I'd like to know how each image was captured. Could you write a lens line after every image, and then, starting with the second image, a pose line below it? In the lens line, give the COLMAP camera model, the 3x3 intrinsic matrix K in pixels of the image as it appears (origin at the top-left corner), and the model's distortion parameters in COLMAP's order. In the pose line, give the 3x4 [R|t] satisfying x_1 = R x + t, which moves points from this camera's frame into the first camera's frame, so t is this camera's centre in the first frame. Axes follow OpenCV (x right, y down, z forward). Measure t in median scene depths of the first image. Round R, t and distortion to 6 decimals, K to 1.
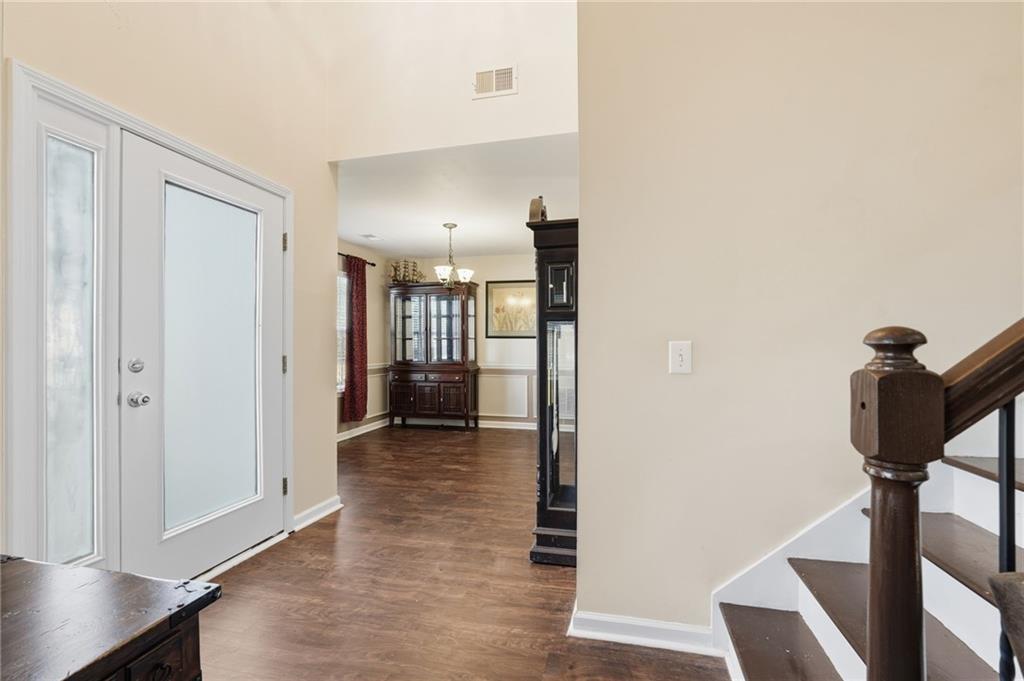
lens RADIAL K [[447.7, 0, 512.0], [0, 447.7, 340.5], [0, 0, 1]] dist [-0.001064, 0.000011]
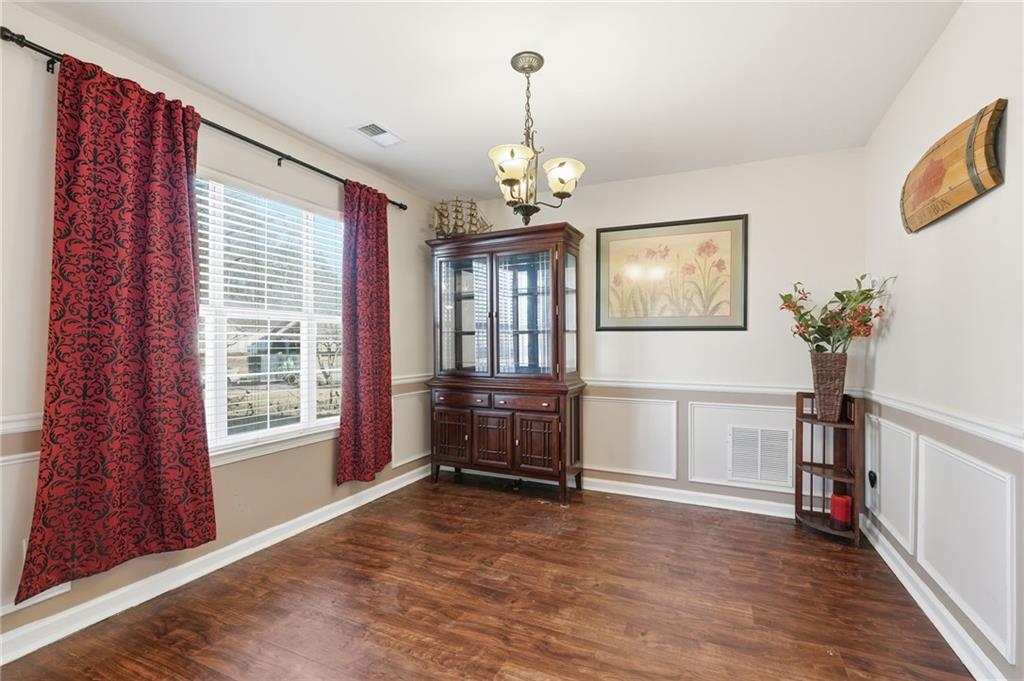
lens RADIAL K [[447.7, 0, 512.0], [0, 447.7, 340.5], [0, 0, 1]] dist [-0.001064, 0.000011]
pose [[0.980414, -0.000411, -0.196949, -0.052545], [0.000971, 0.999996, 0.002747, 0.004576], [0.196947, -0.002884, 0.980410, 0.441489]]
